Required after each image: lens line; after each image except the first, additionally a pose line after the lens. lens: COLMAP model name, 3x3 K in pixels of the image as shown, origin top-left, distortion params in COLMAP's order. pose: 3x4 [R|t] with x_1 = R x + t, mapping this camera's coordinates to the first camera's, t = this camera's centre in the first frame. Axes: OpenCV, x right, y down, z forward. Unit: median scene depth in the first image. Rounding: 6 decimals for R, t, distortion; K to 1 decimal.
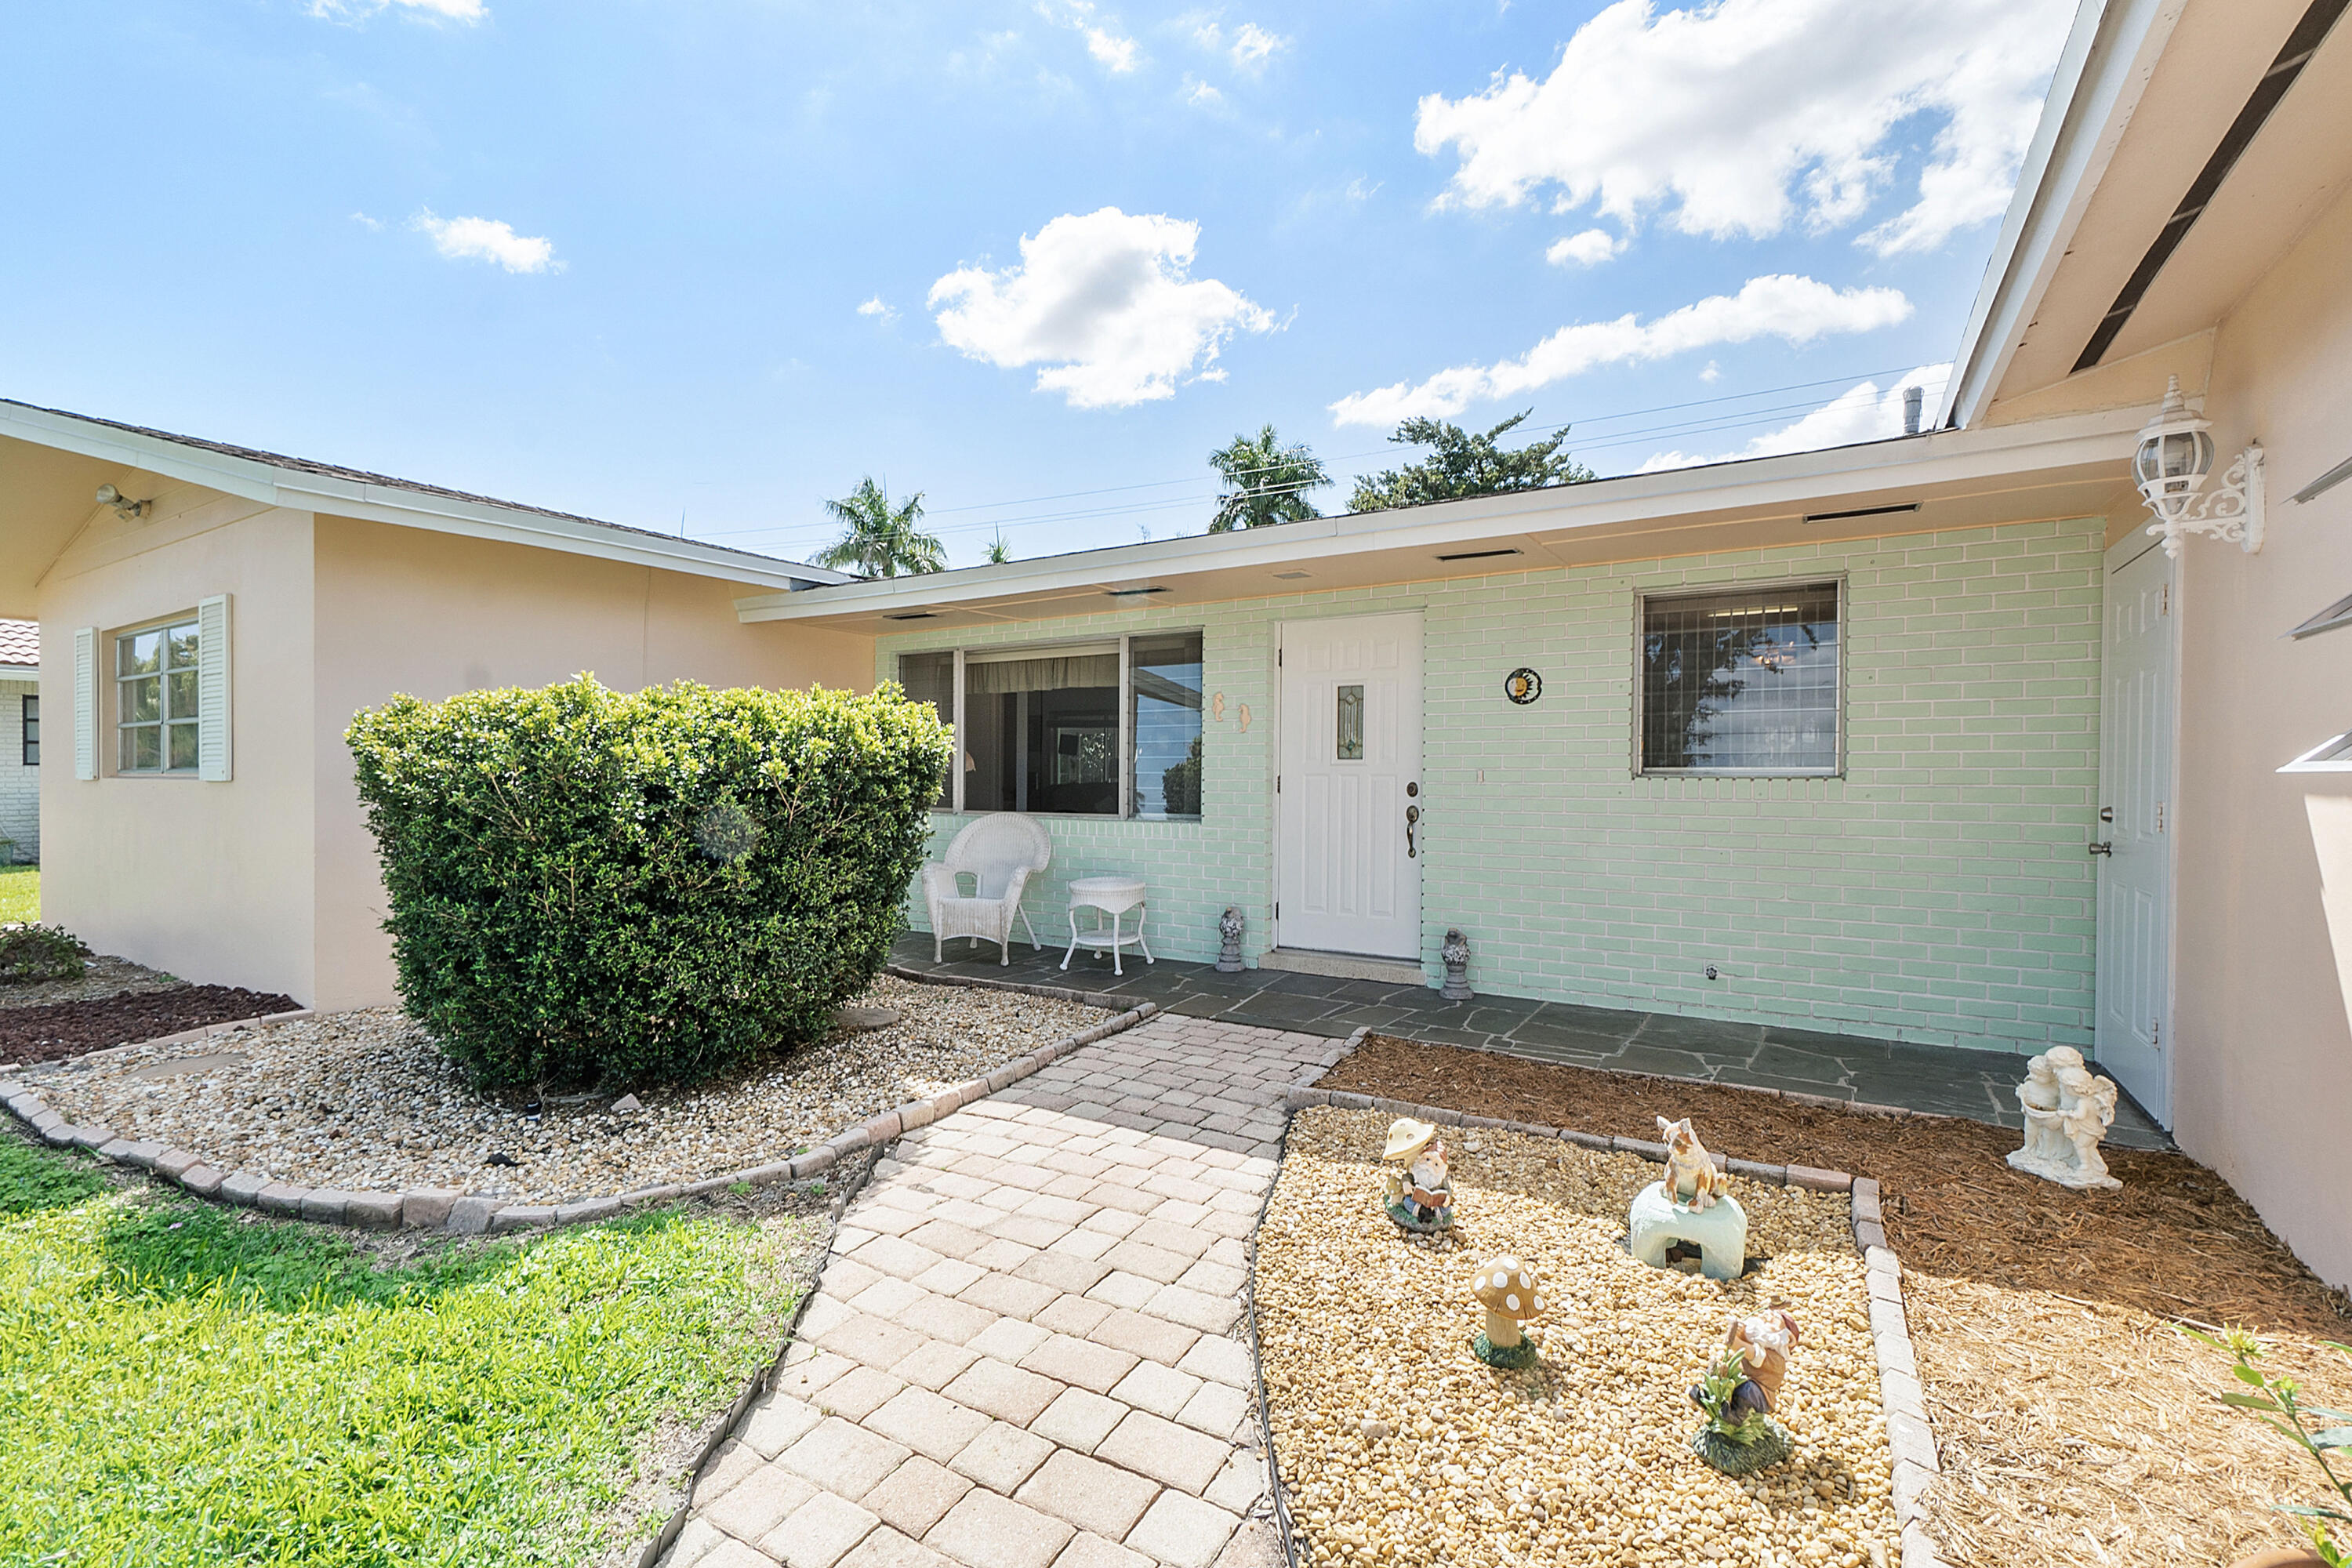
lens RADIAL K [[1046.8, 0, 1176.0], [0, 1046.8, 784.0], [0, 0, 1]] dist [0.001208, 0.000056]
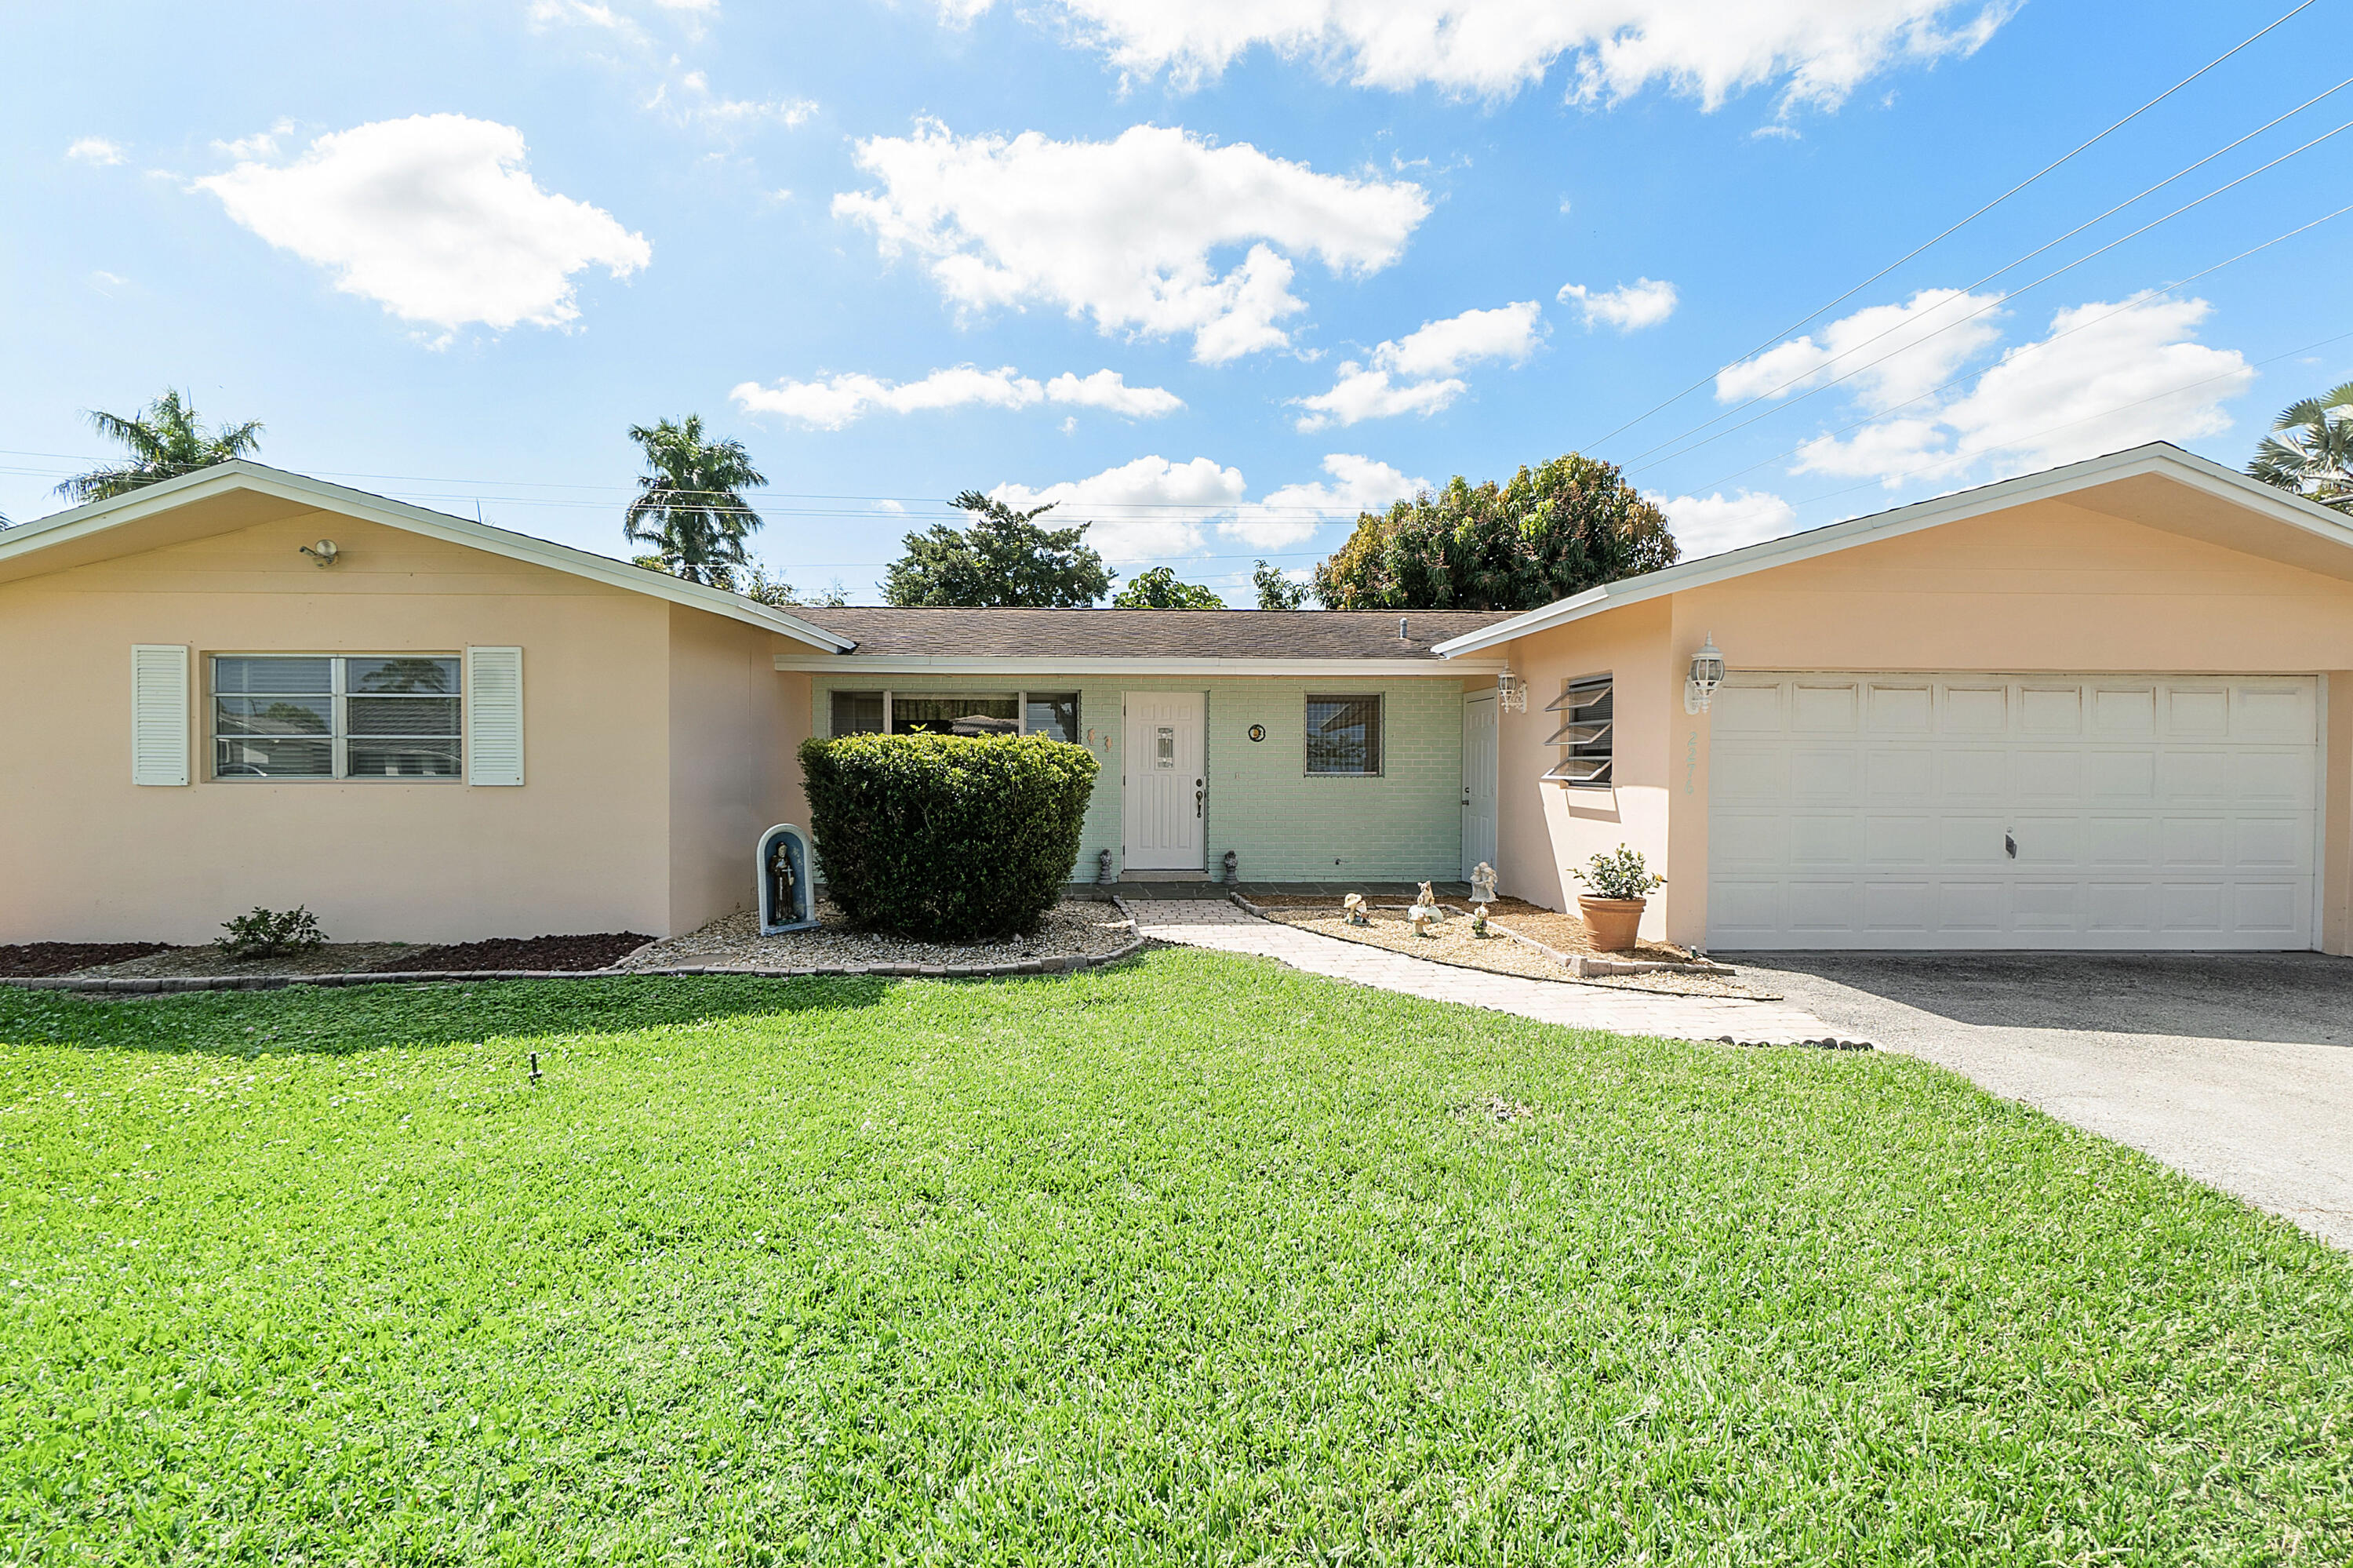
lens RADIAL K [[1005.5, 0, 1176.5], [0, 1005.5, 784.0], [0, 0, 1]] dist [-0.001877, 0.000526]
pose [[0.824384, -0.011884, 0.565905, -0.091522], [0.005189, 0.999896, 0.013440, -0.001905], [-0.566006, -0.008143, 0.824361, -0.055166]]
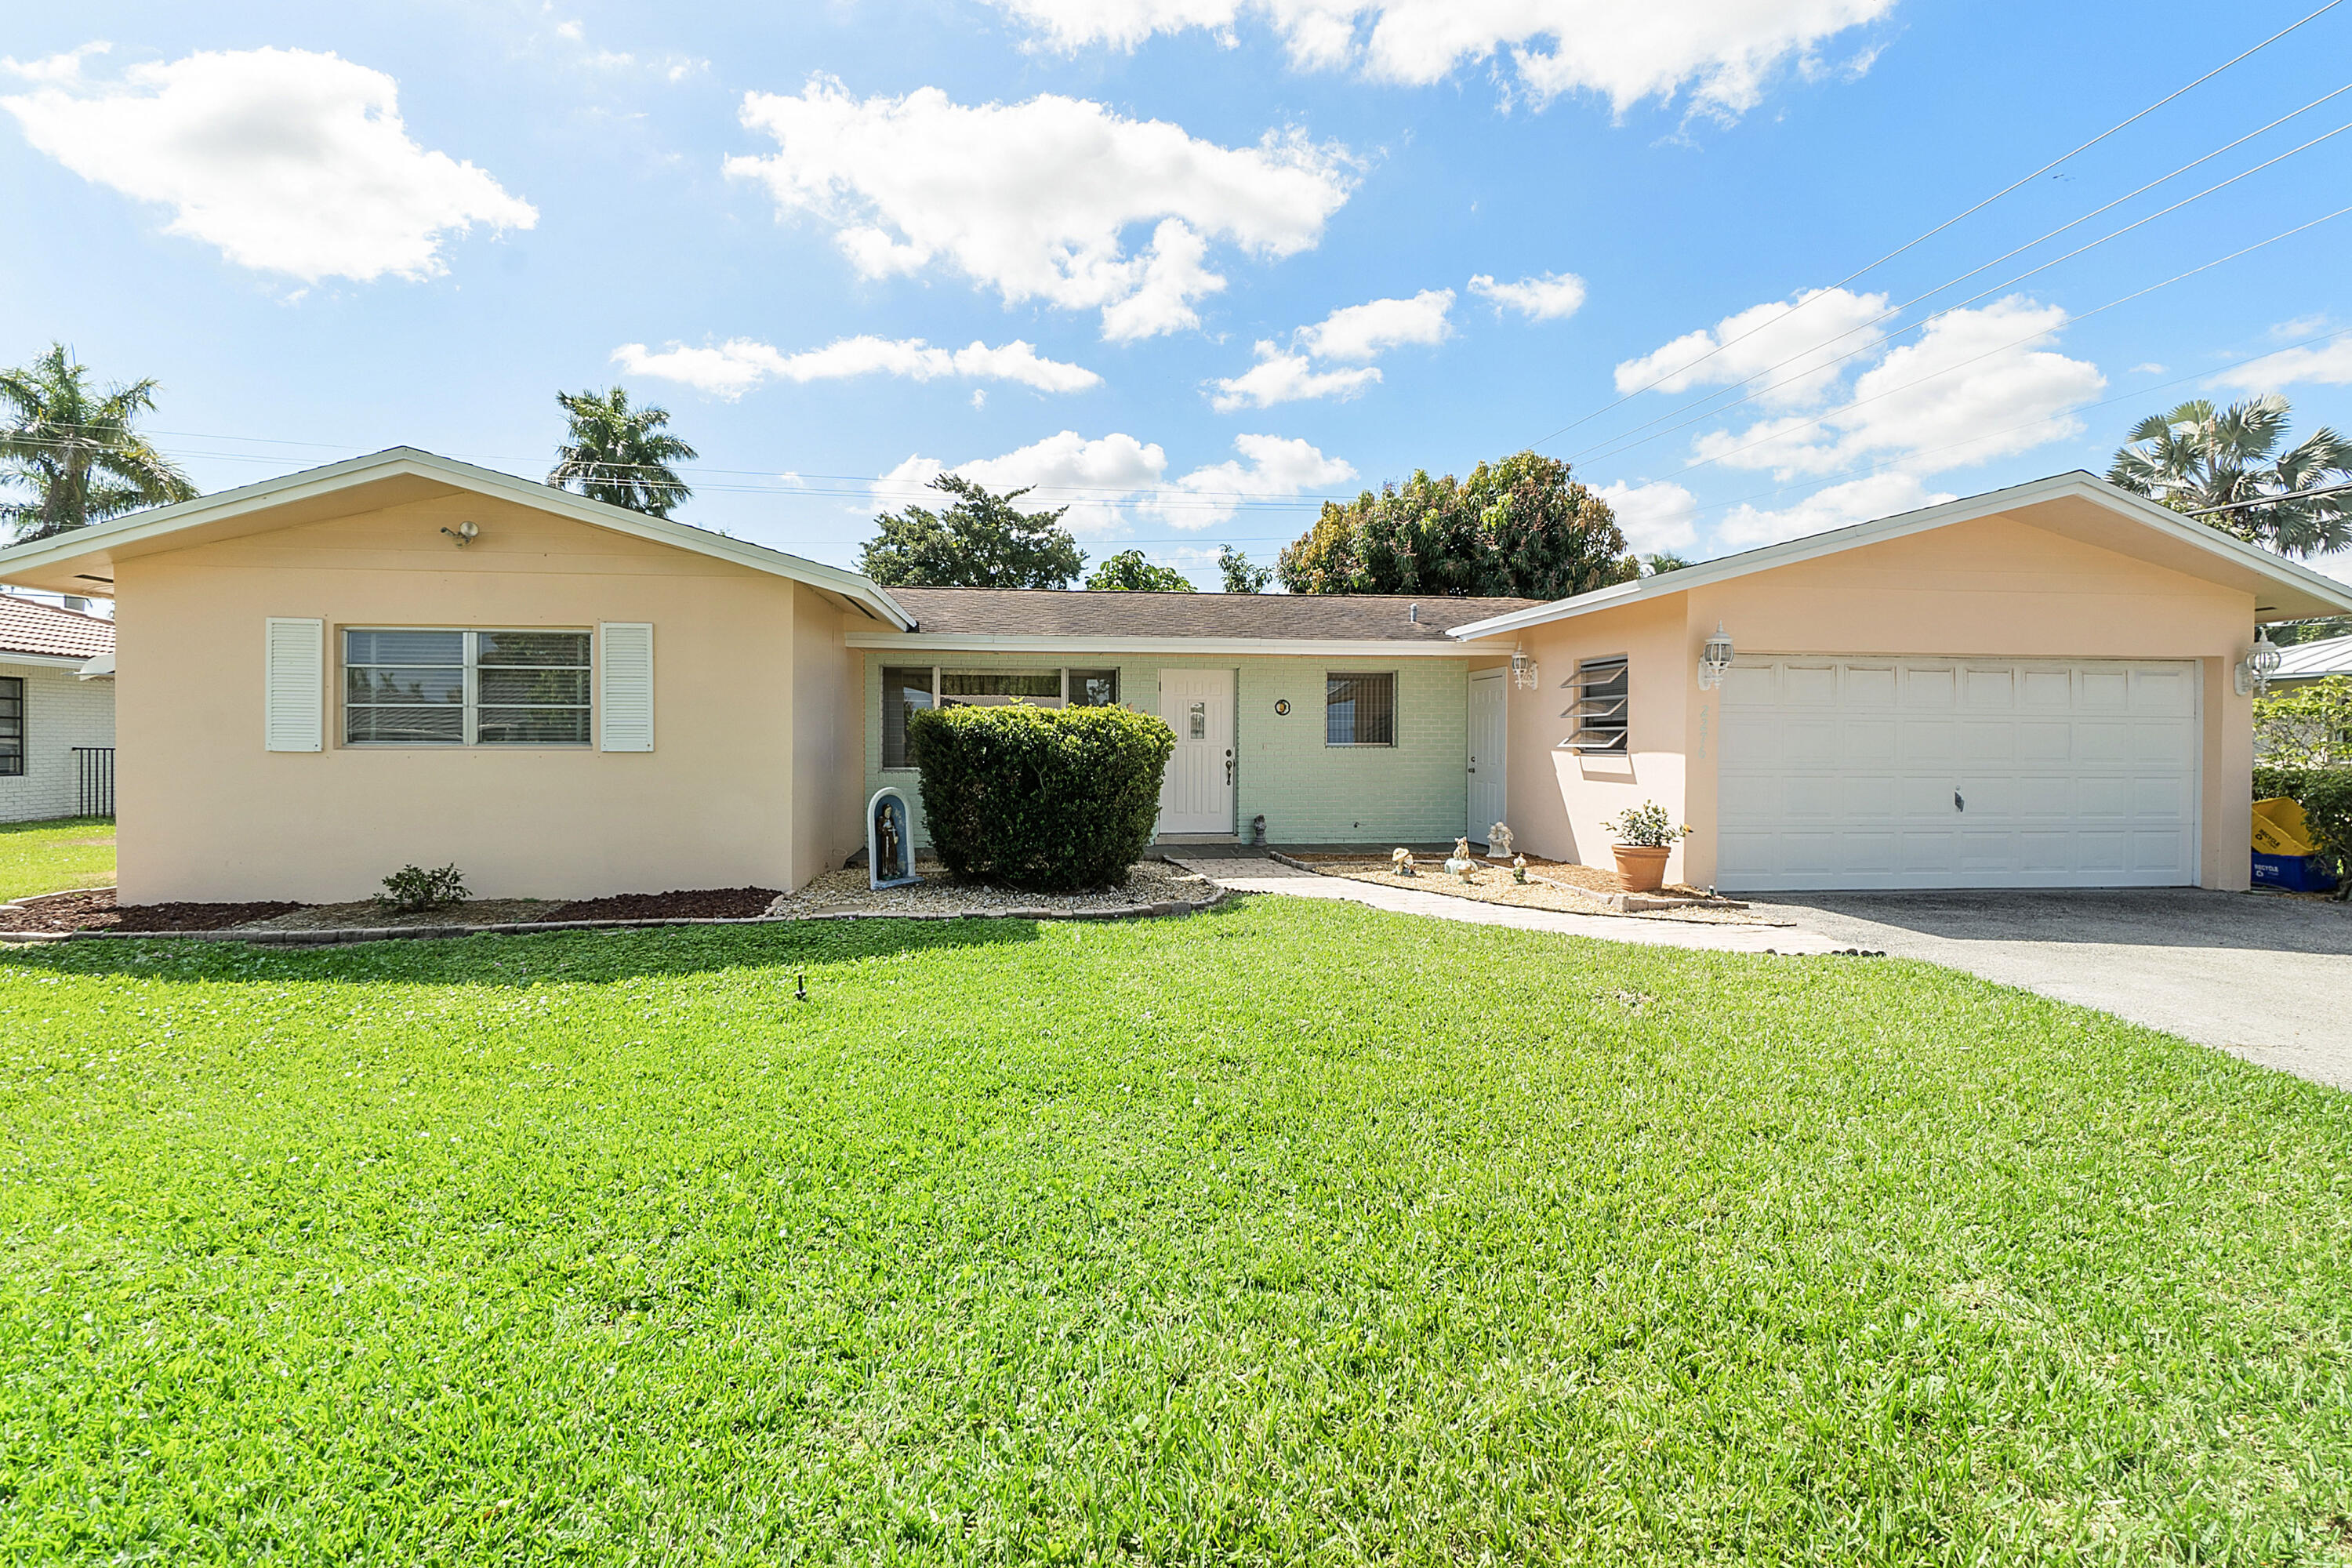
lens RADIAL K [[1000.7, 0, 1162.3], [0, 1000.7, 774.5], [0, 0, 1]] dist [0.000647, -0.000722]
pose [[0.783463, -0.018911, 0.621151, -0.120395], [0.004623, 0.999687, 0.024604, -0.000259], [-0.621421, -0.016404, 0.783305, -0.053771]]
